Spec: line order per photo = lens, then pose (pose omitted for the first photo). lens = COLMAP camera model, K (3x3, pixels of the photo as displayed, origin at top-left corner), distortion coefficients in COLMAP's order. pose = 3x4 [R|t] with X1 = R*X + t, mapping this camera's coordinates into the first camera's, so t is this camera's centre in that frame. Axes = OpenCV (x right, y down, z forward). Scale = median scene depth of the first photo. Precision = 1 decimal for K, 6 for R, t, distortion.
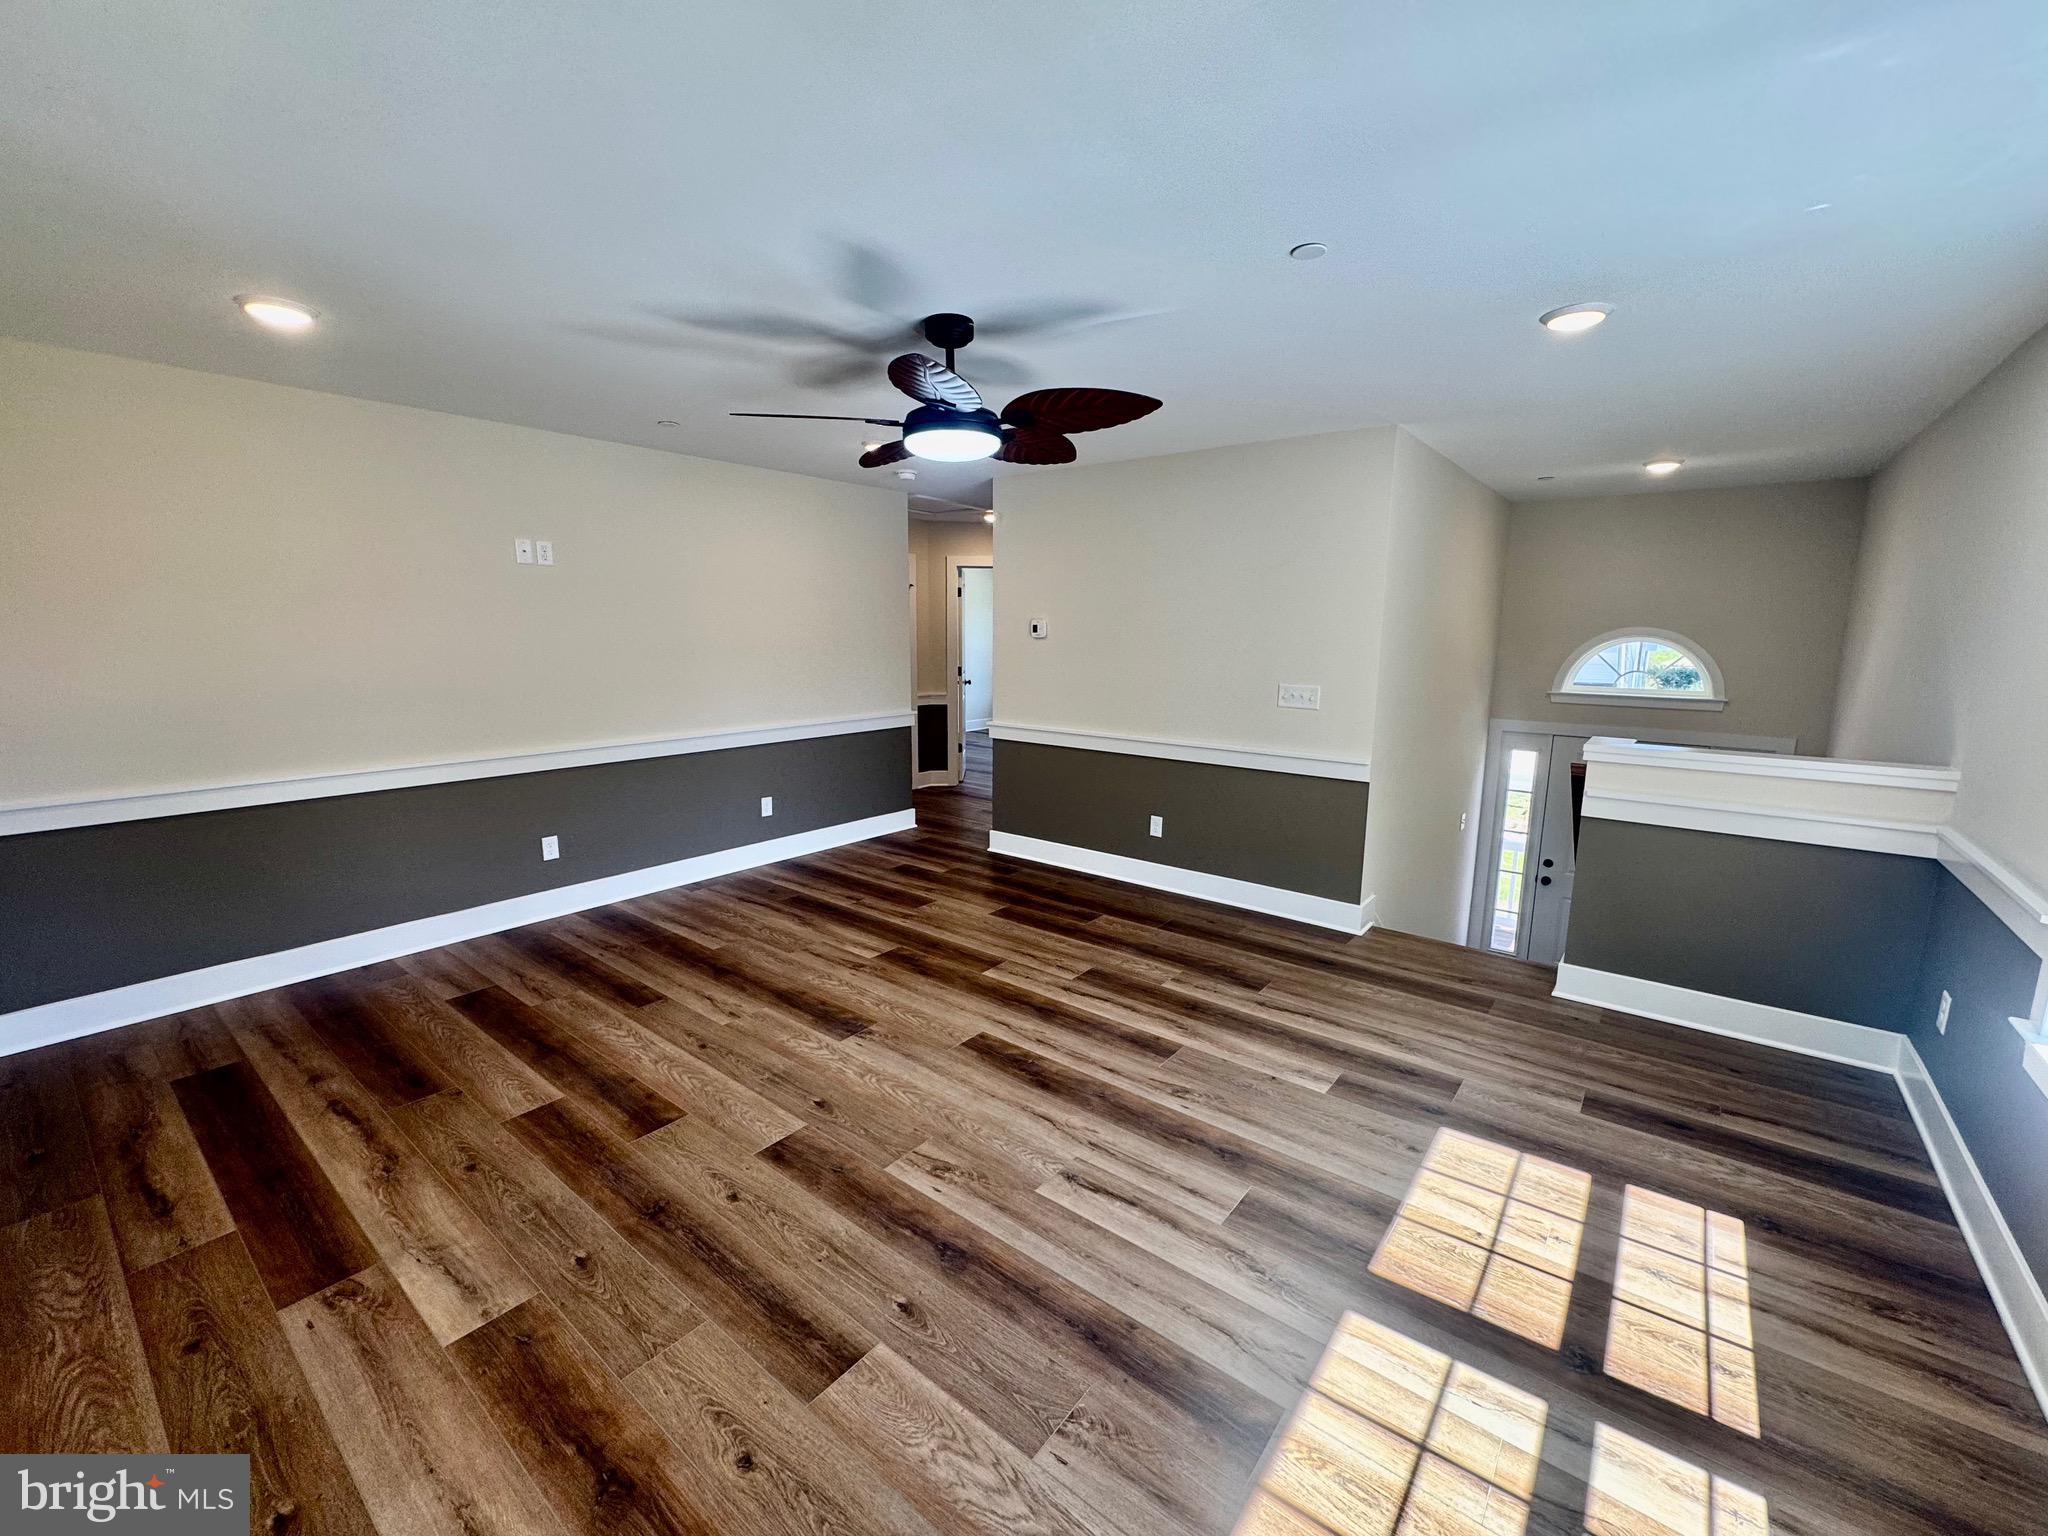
lens RADIAL K [[820.2, 0, 1020.3], [0, 820.2, 767.1], [0, 0, 1]] dist [-0.003460, 0.000852]
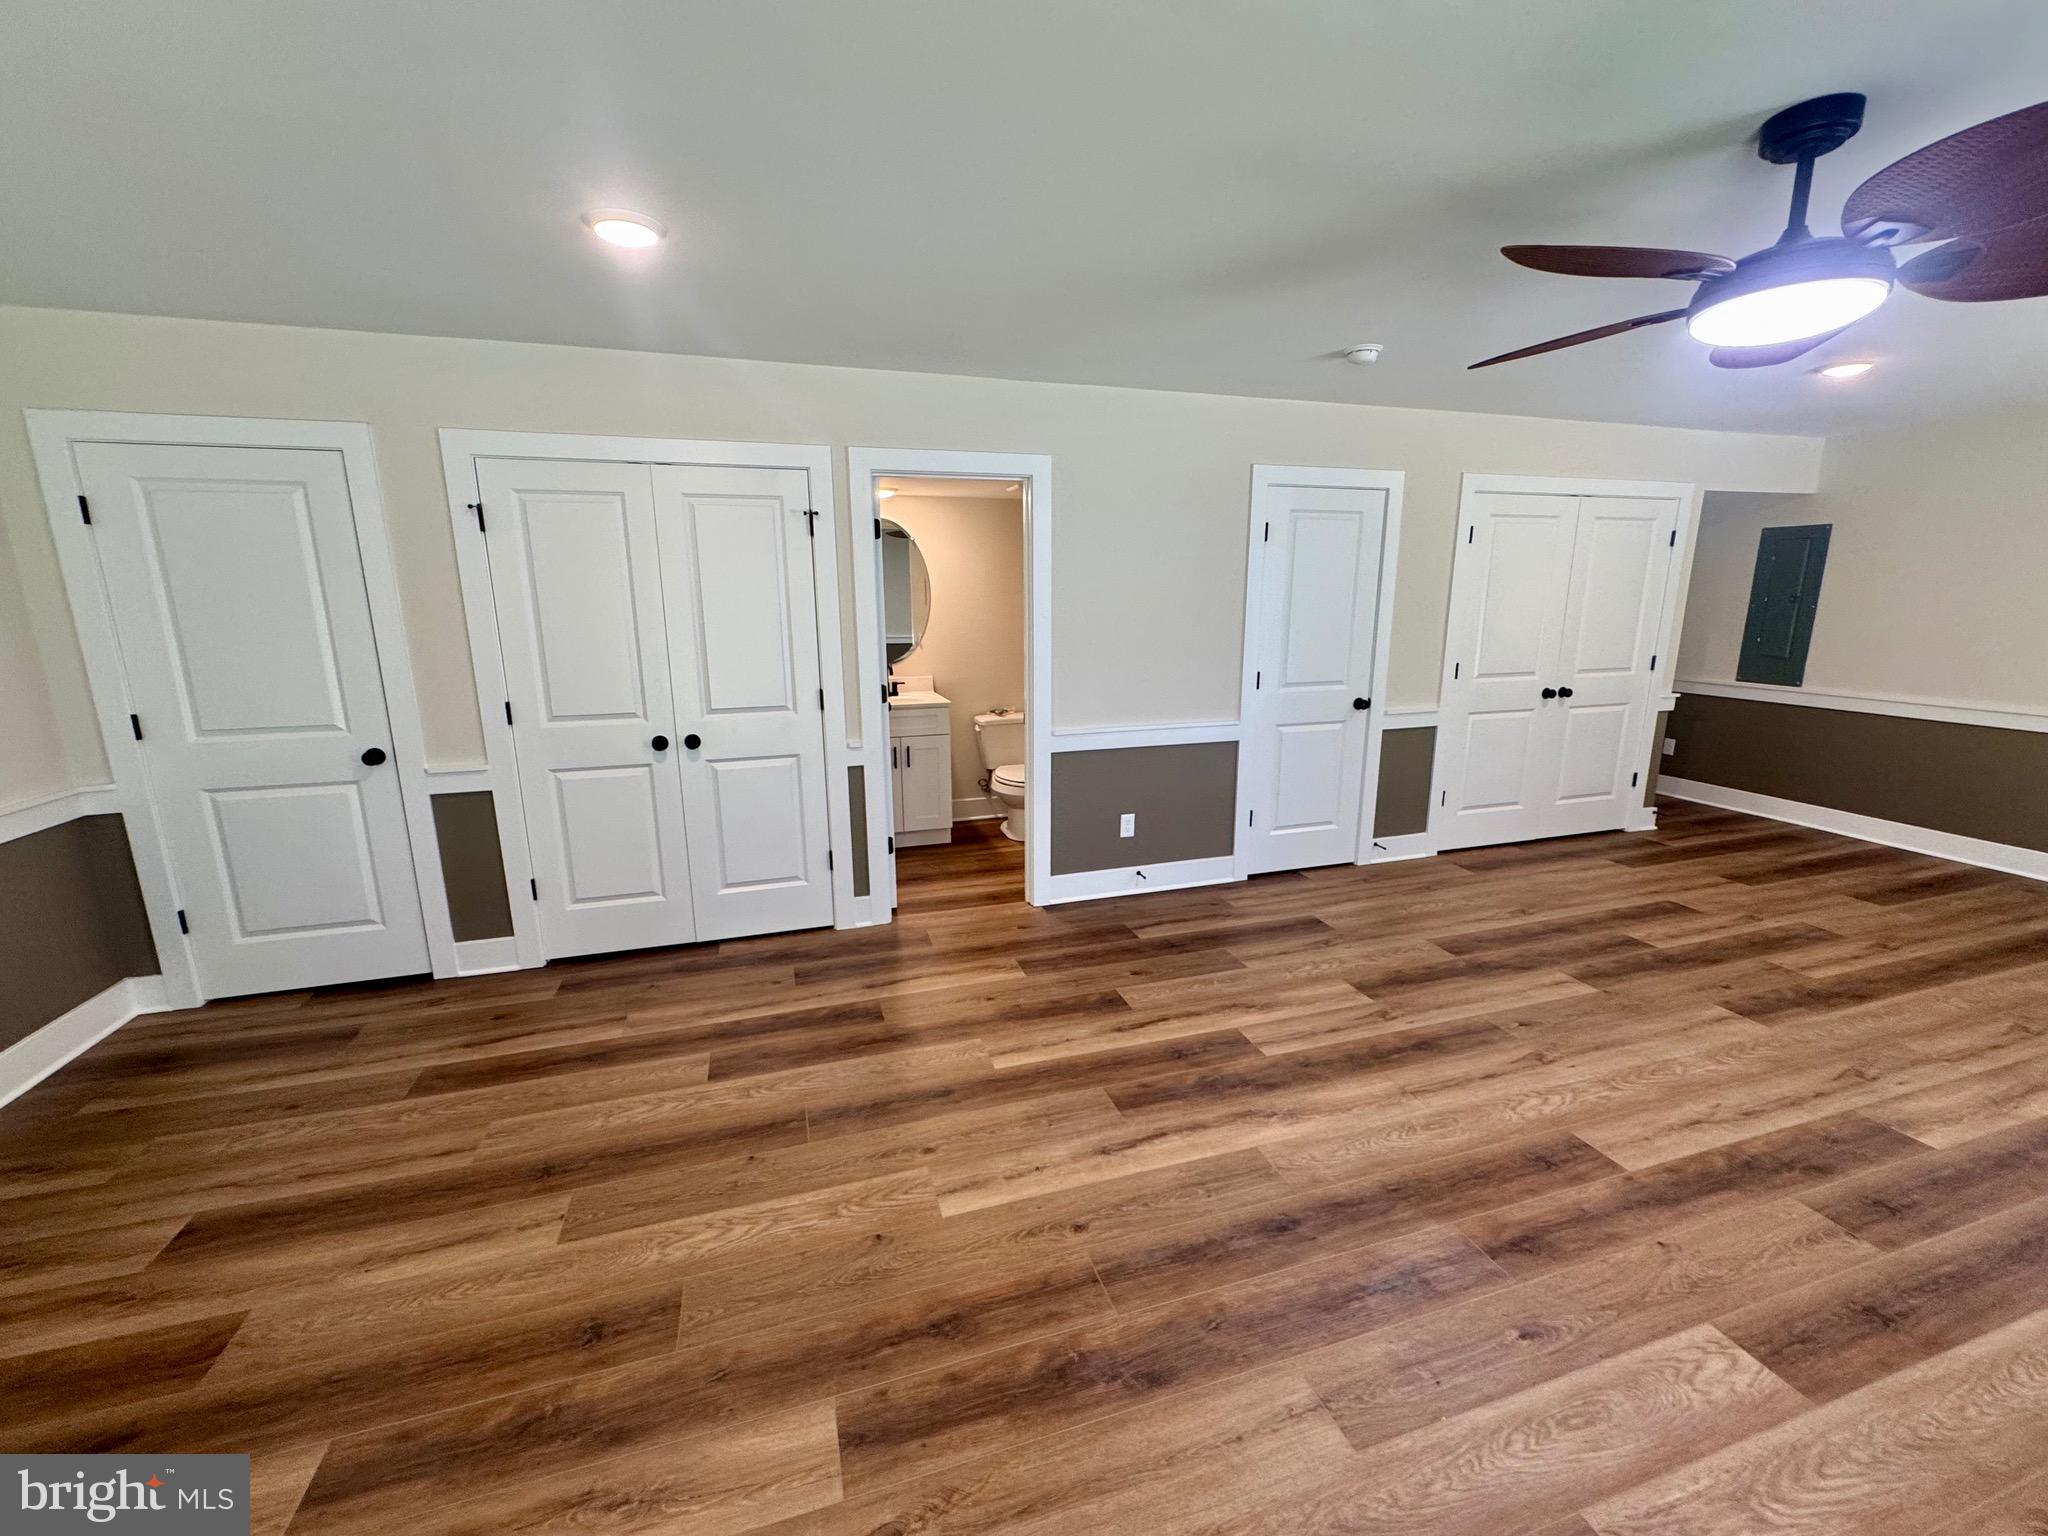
lens RADIAL K [[820.2, 0, 1027.5], [0, 820.2, 769.7], [0, 0, 1]] dist [-0.003460, 0.000852]
pose [[0.565429, -0.187060, 0.803305, -0.580498], [0.126011, 0.982101, 0.139998, -0.120795], [-0.815115, 0.022066, 0.578879, 0.574758]]
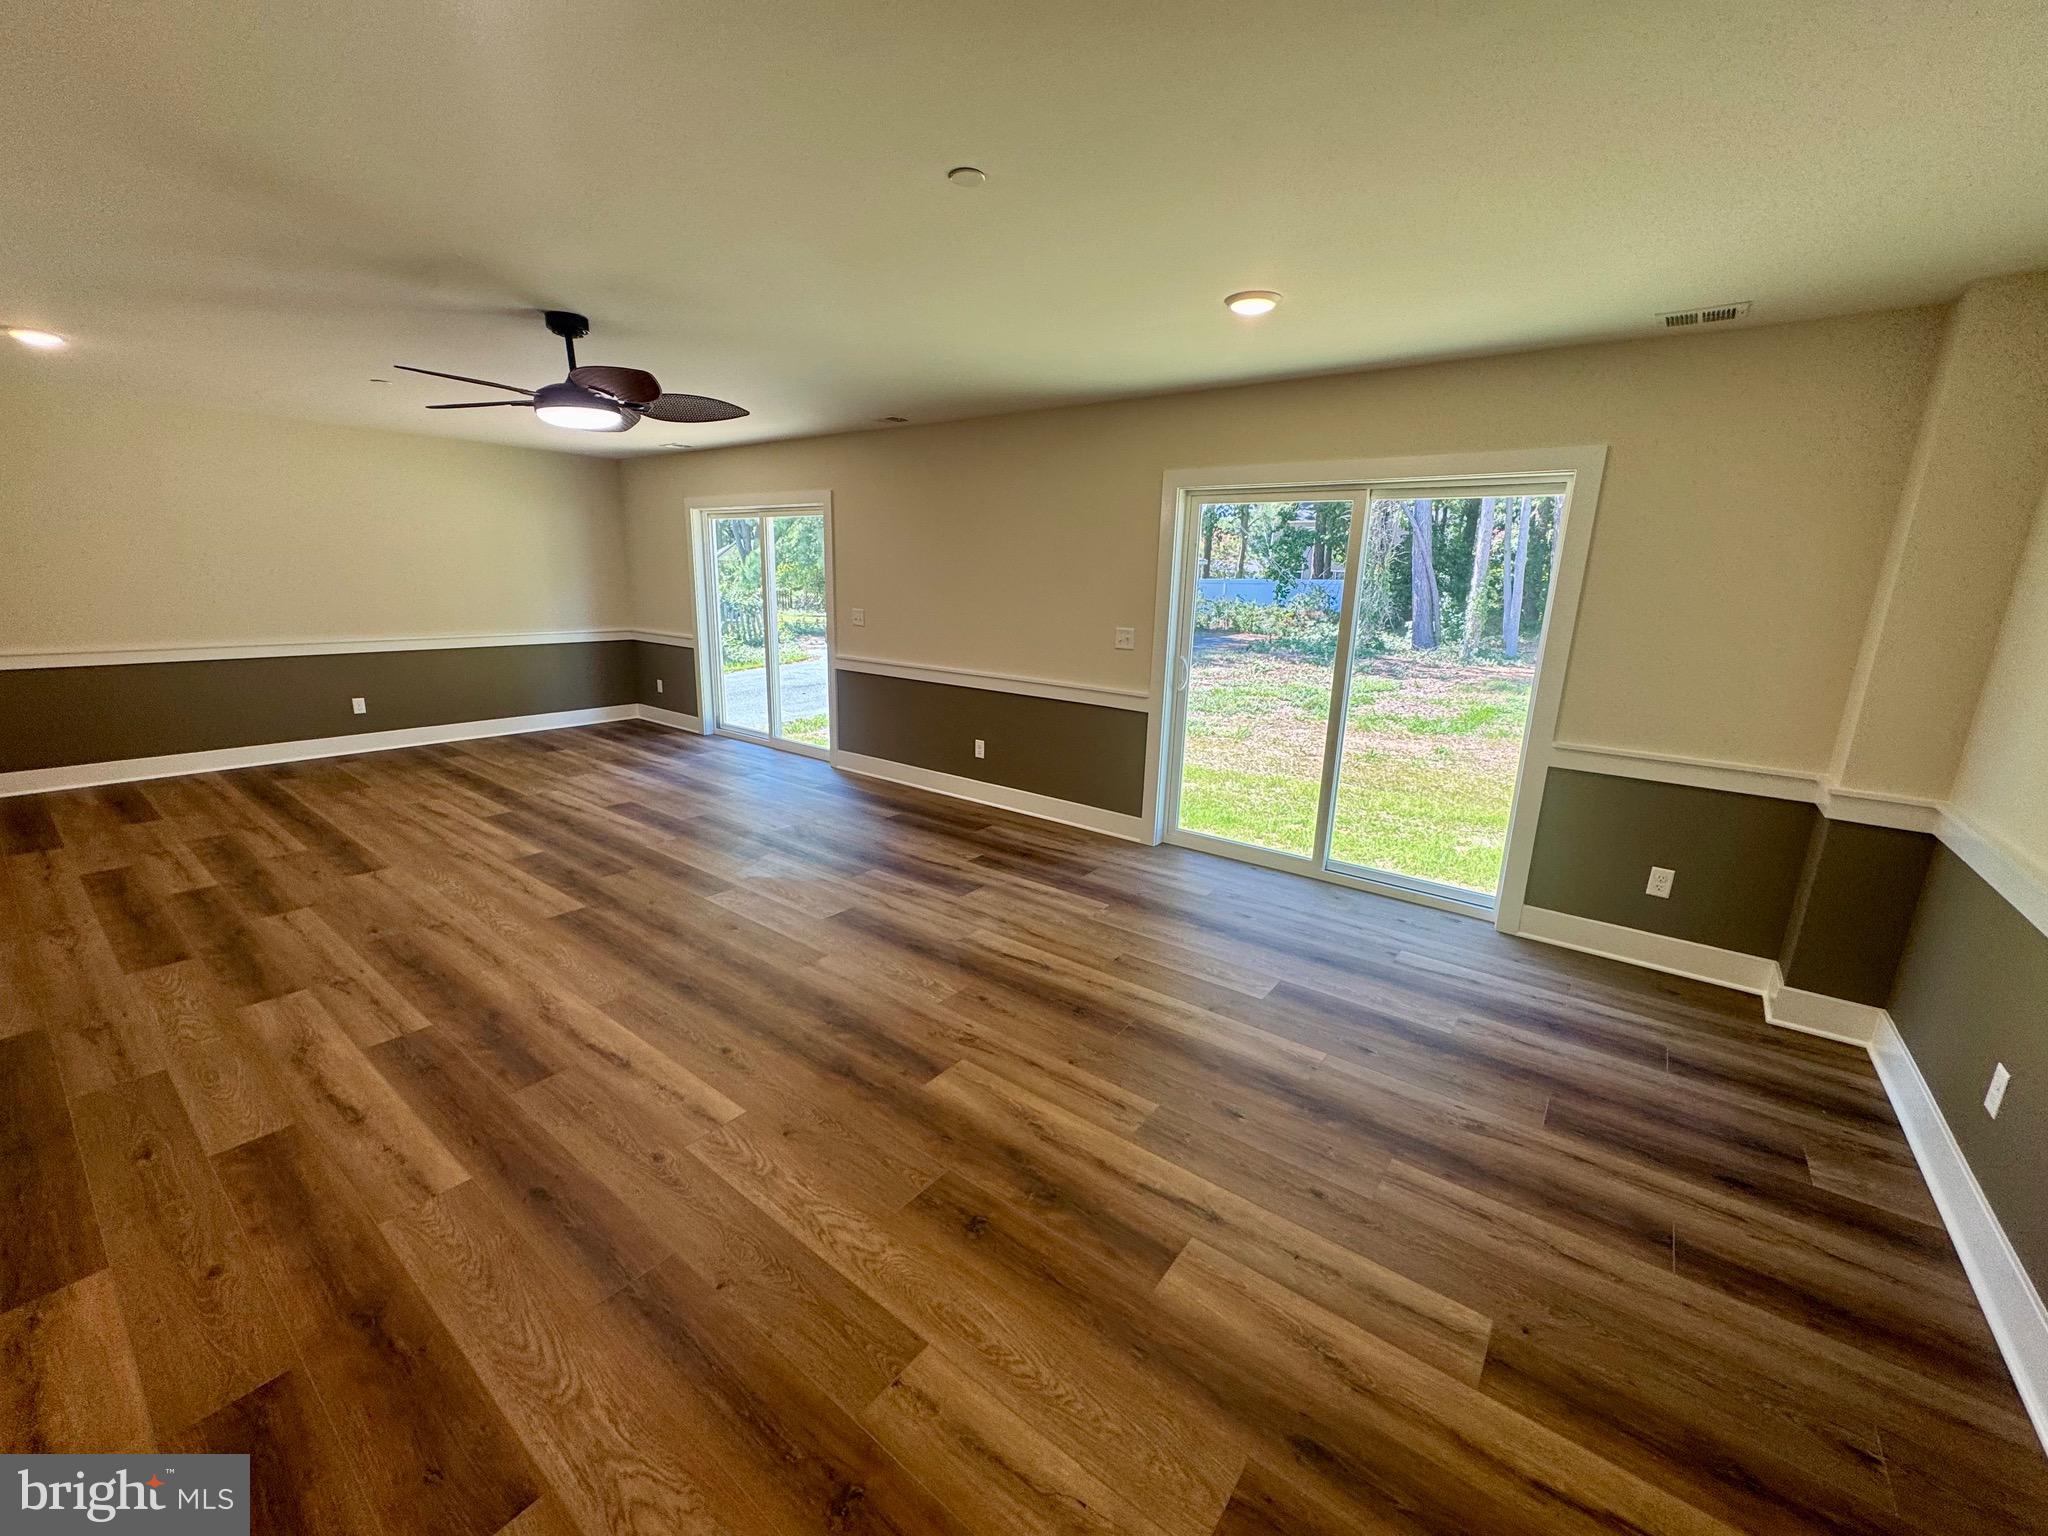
lens RADIAL K [[820.2, 0, 1020.8], [0, 820.2, 771.9], [0, 0, 1]] dist [-0.003460, 0.000852]
pose [[-0.999337, -0.032329, -0.016739, -0.453284], [-0.036234, 0.927896, 0.371073, -0.211439], [0.003536, 0.371434, -0.928453, 1.243682]]
